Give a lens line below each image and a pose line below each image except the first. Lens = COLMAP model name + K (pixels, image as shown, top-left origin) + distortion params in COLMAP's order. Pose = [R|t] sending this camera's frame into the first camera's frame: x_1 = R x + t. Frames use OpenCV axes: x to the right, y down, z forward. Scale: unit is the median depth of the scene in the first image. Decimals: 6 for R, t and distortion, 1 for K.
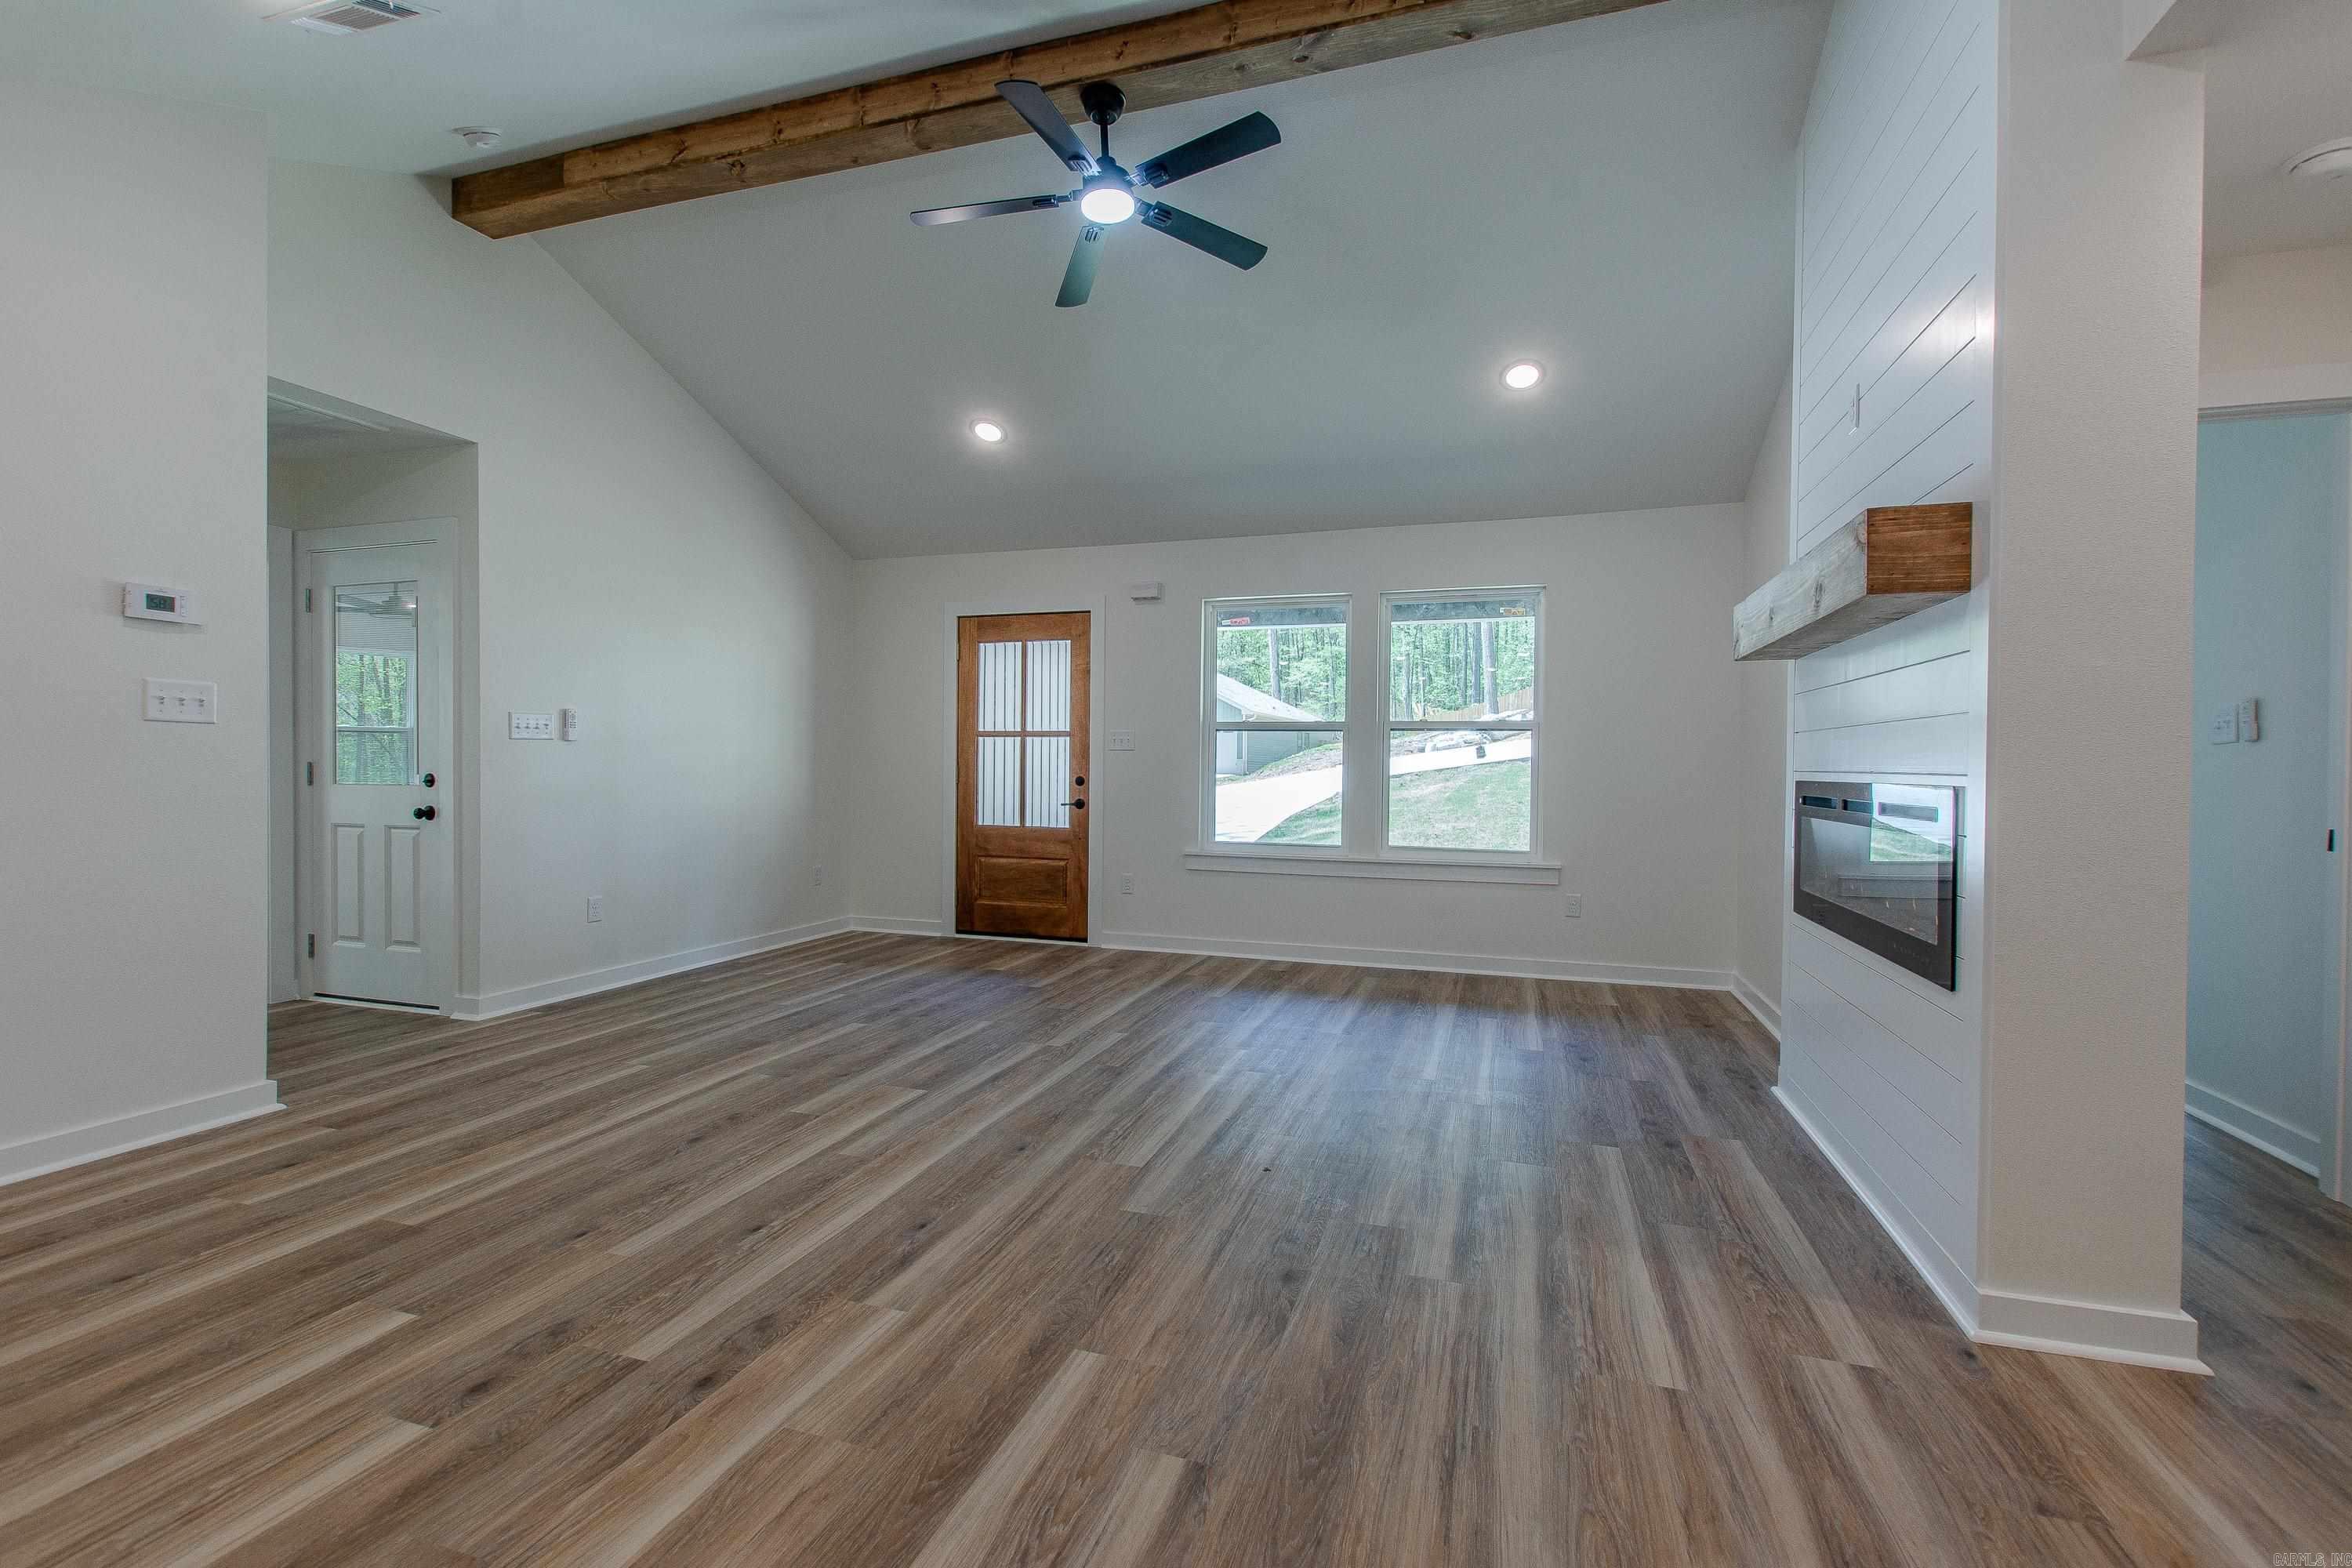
lens RADIAL K [[1014.9, 0, 1187.0], [0, 1014.9, 778.6], [0, 0, 1]] dist [0.007270, -0.003821]
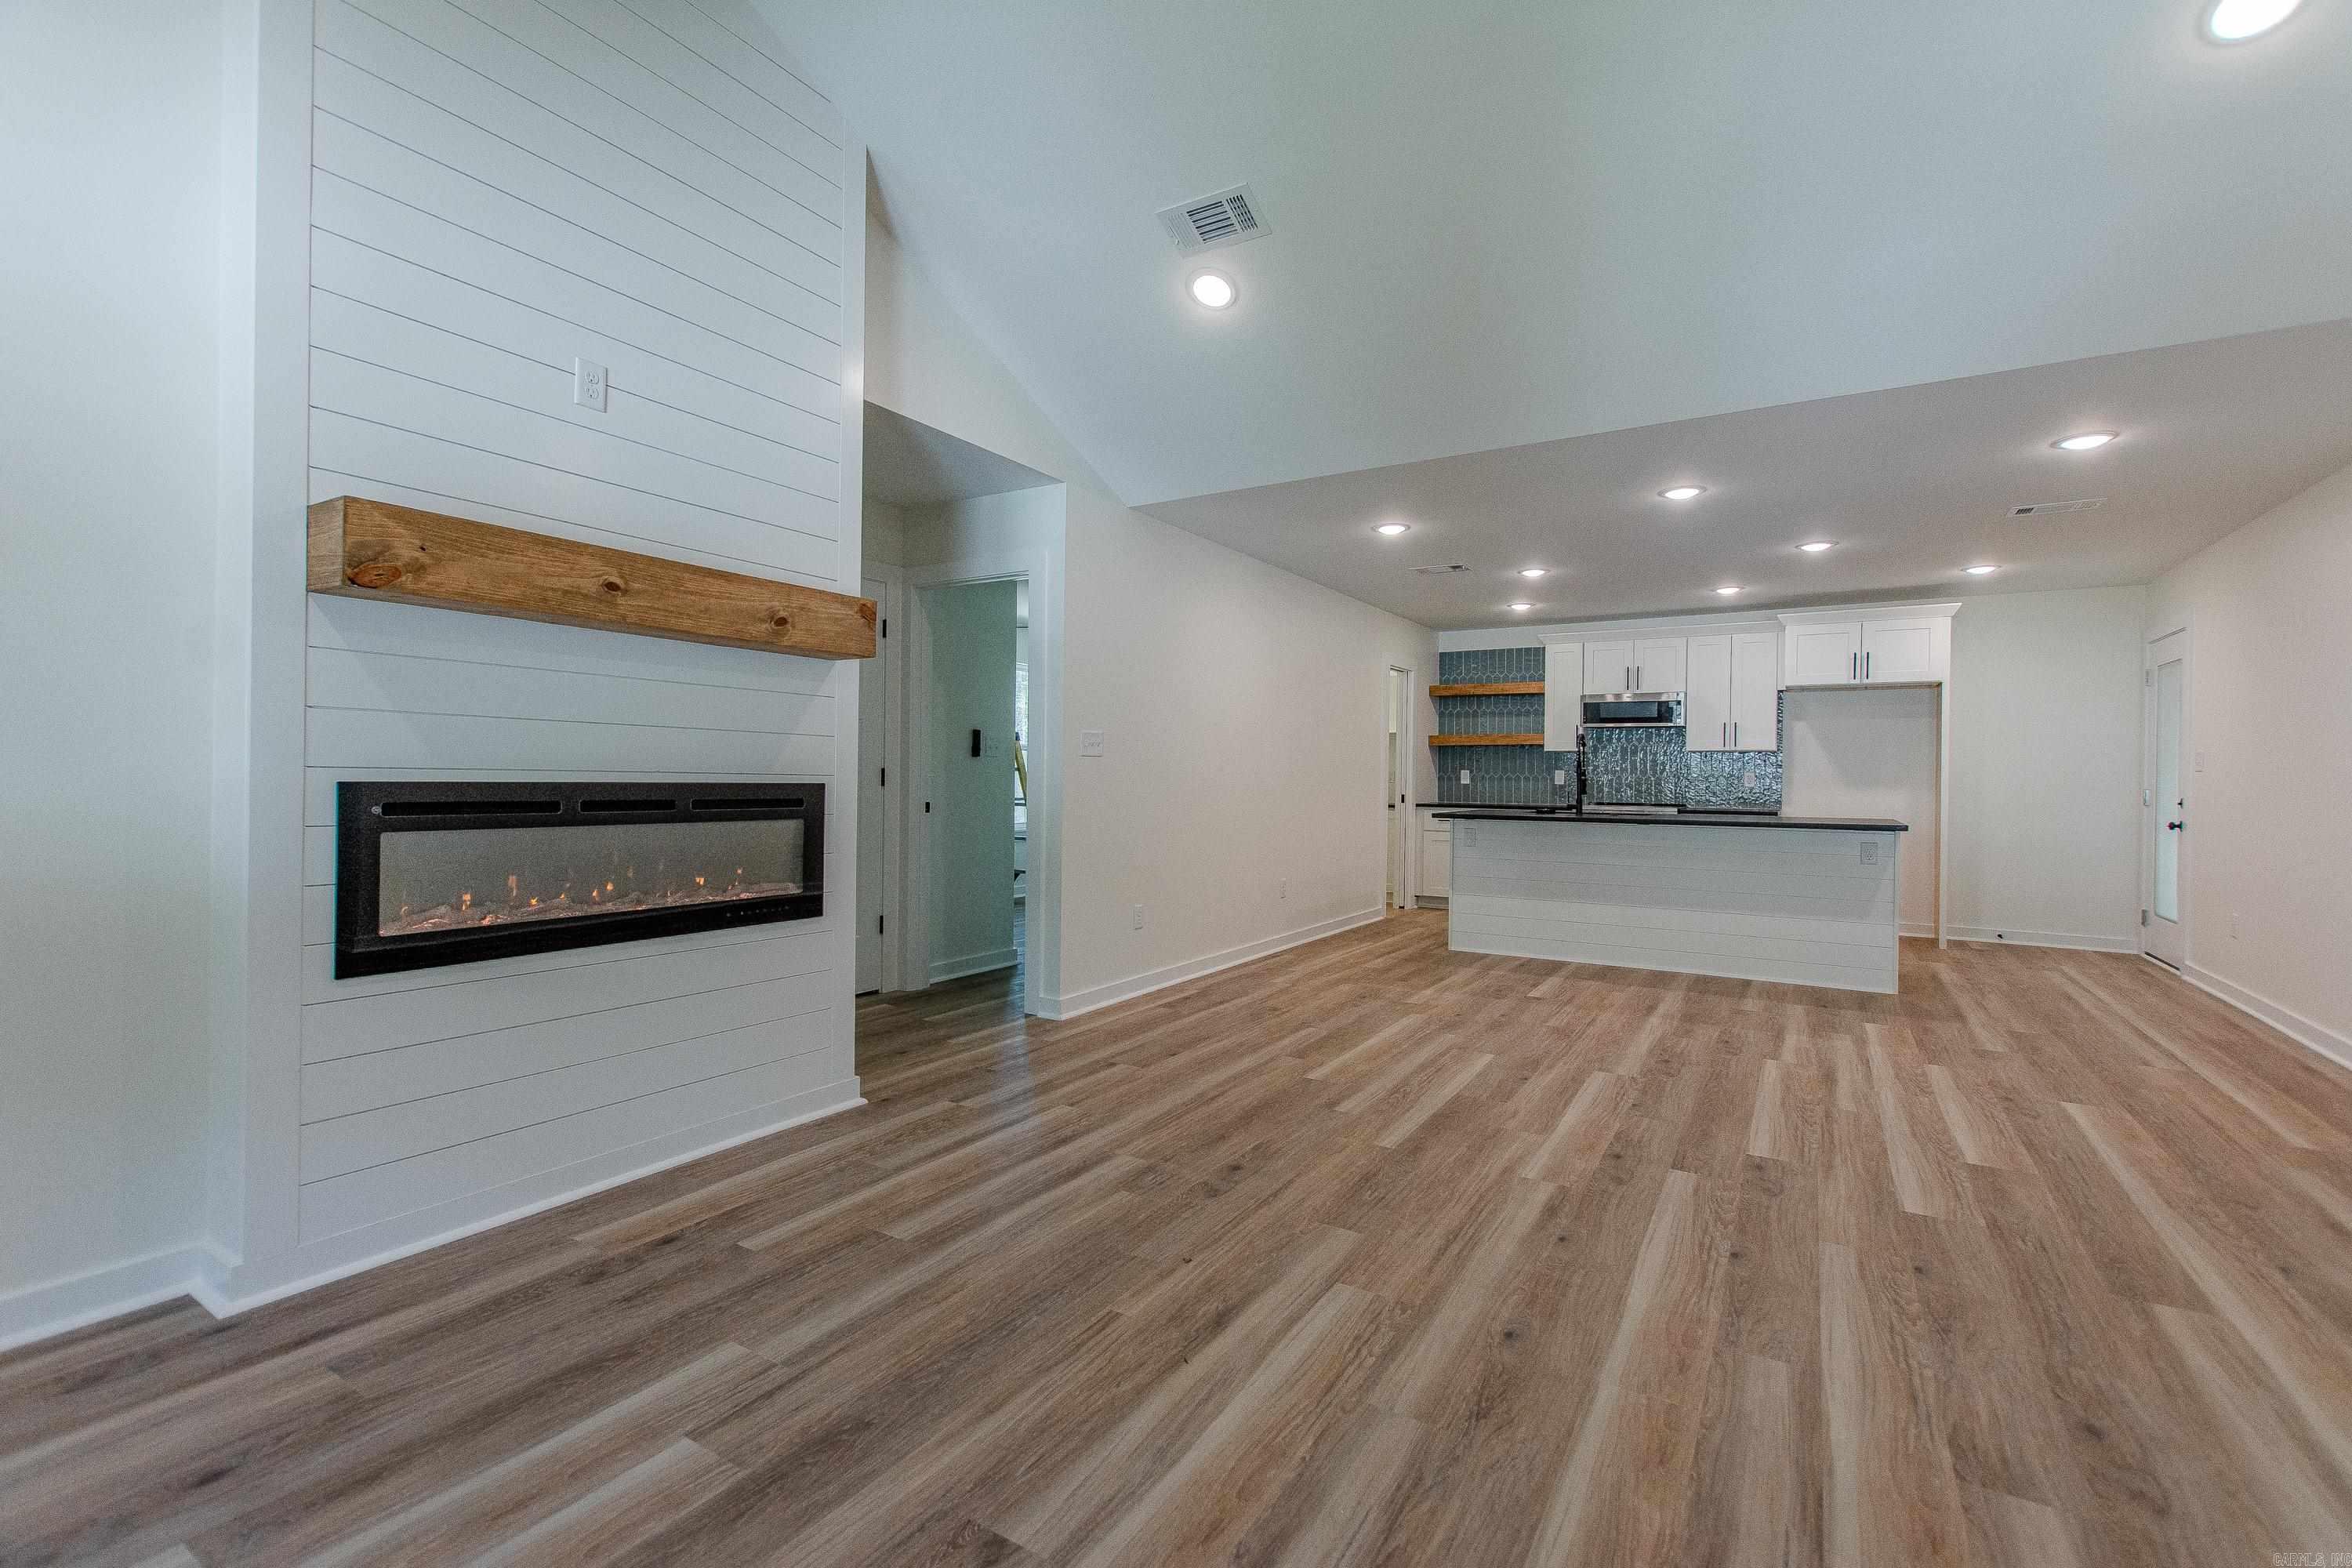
lens RADIAL K [[1014.9, 0, 1187.0], [0, 1014.9, 778.6], [0, 0, 1]] dist [0.007270, -0.003821]
pose [[-0.971126, -0.022076, 0.237544, -0.104920], [-0.019477, 0.999722, 0.013280, -0.021862], [-0.237771, 0.008270, -0.971286, 1.704645]]
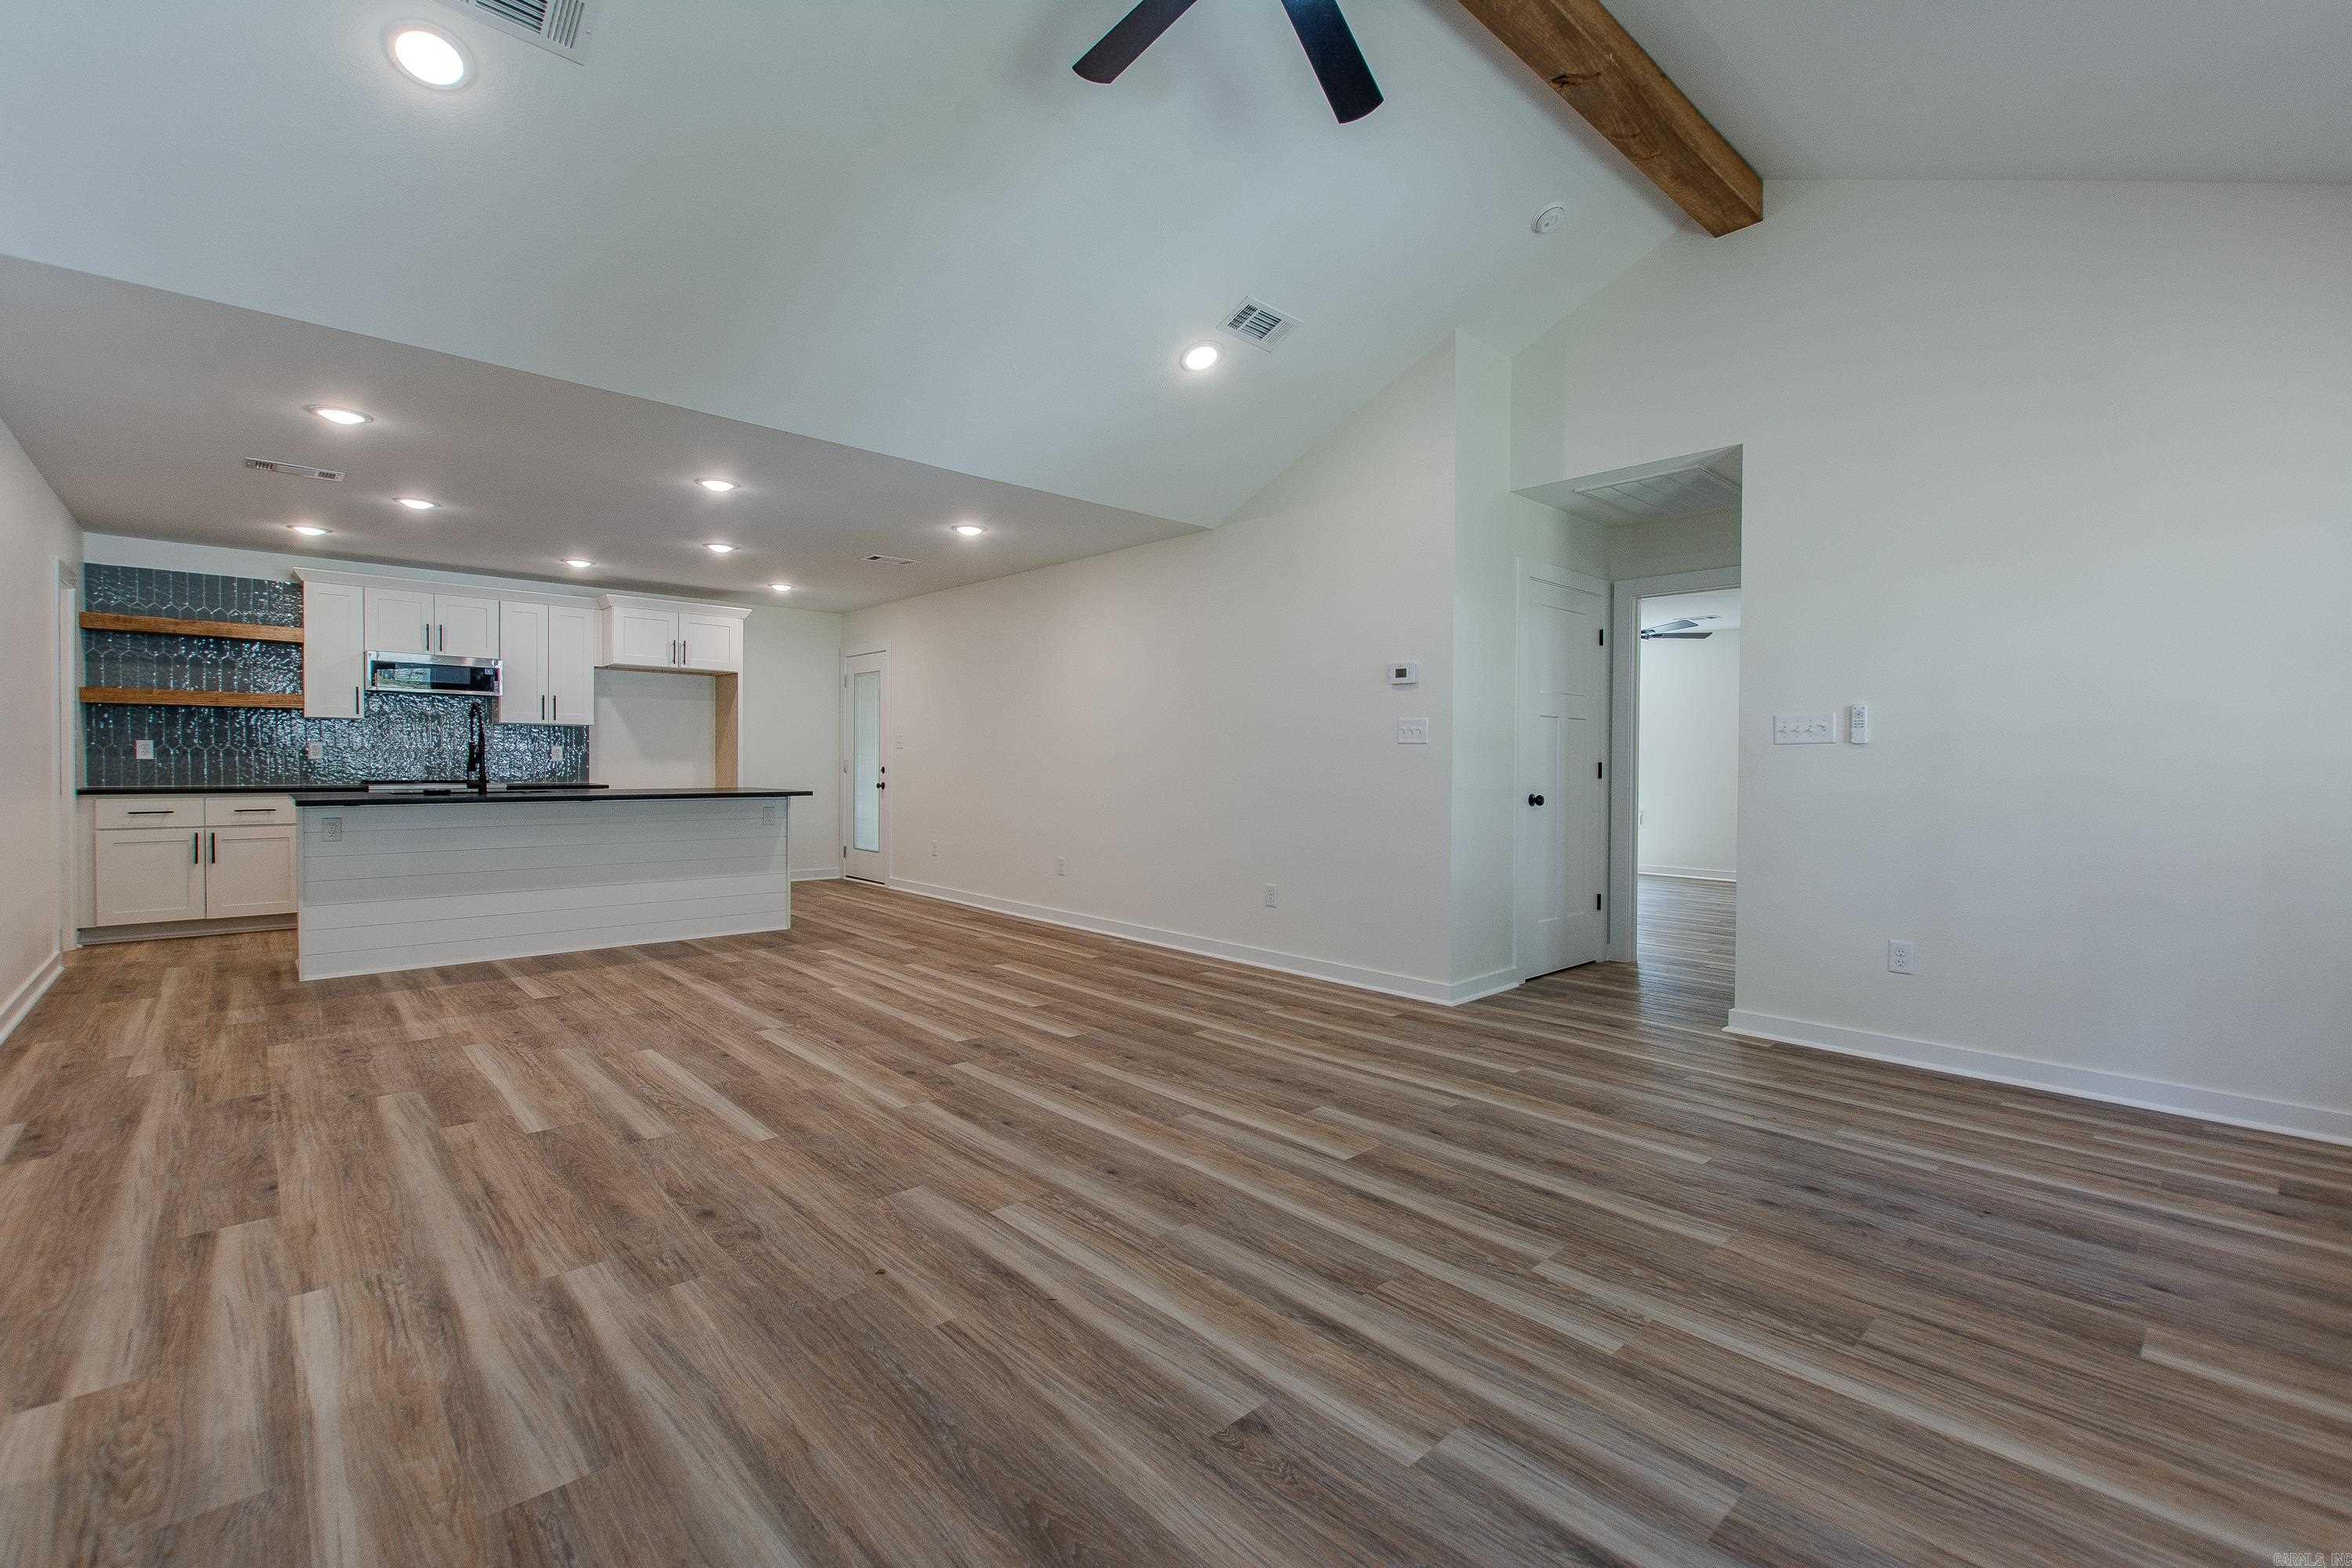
lens RADIAL K [[1014.9, 0, 1187.0], [0, 1014.9, 778.6], [0, 0, 1]] dist [0.007270, -0.003821]
pose [[-0.489418, -0.000716, -0.872049, 0.612158], [-0.020794, 0.999725, 0.010850, -0.010168], [0.871801, 0.023444, -0.489298, 1.491416]]
